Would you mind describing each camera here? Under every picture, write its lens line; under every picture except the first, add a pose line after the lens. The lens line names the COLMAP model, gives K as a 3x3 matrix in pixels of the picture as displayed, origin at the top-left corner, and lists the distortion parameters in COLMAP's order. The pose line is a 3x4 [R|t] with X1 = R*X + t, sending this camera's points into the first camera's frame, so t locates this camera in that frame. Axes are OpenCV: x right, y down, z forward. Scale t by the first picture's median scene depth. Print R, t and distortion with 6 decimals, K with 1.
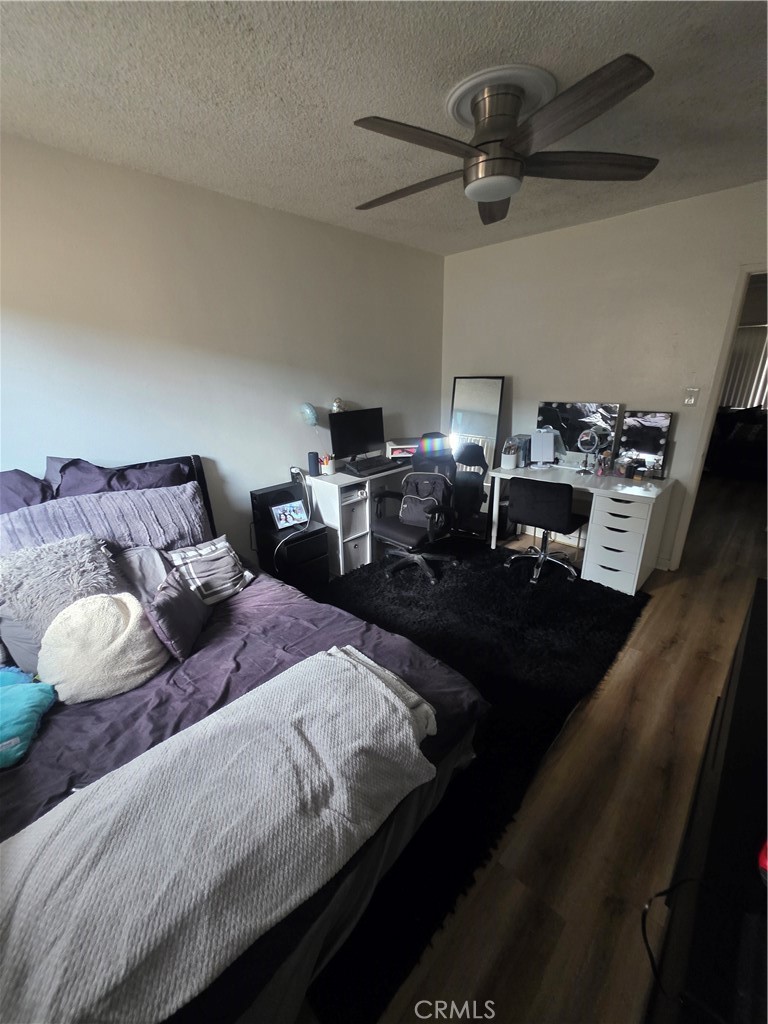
lens RADIAL K [[409.8, 0, 389.1], [0, 409.8, 508.5], [0, 0, 1]] dist [0.001086, 0.000311]
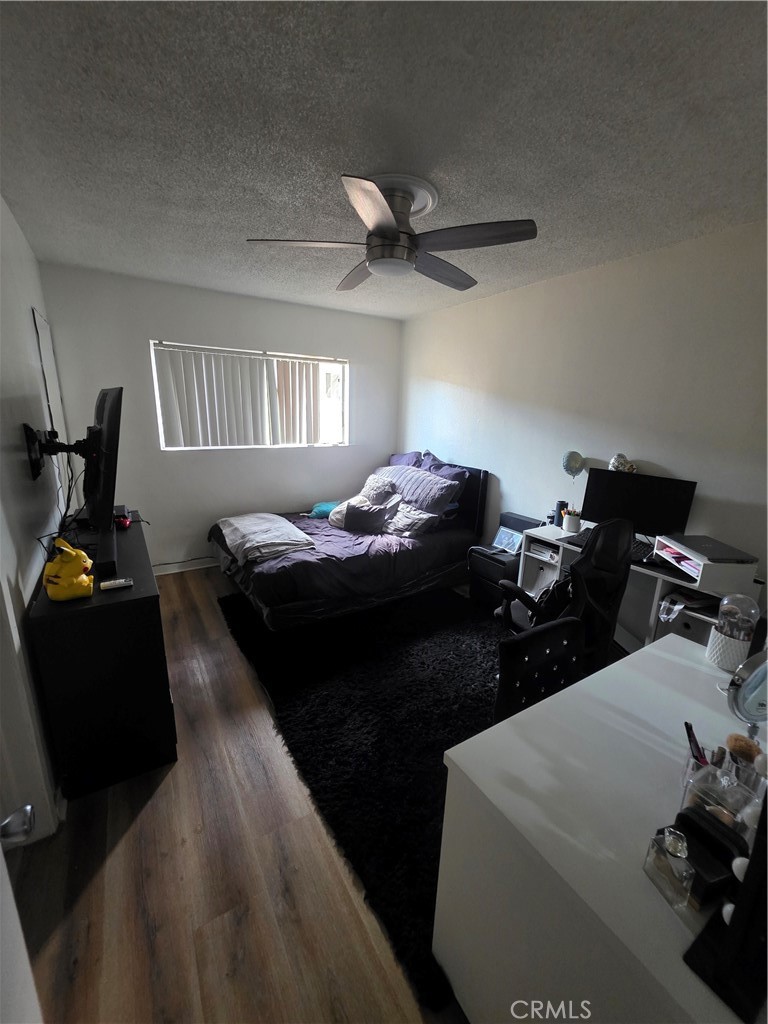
lens RADIAL K [[409.8, 0, 386.5], [0, 409.8, 514.6], [0, 0, 1]] dist [0.001086, 0.000311]
pose [[-0.236127, 0.247007, -0.939804, 0.984838], [-0.348881, 0.881118, 0.319239, -0.327597], [0.906932, 0.403261, -0.121879, 0.914225]]
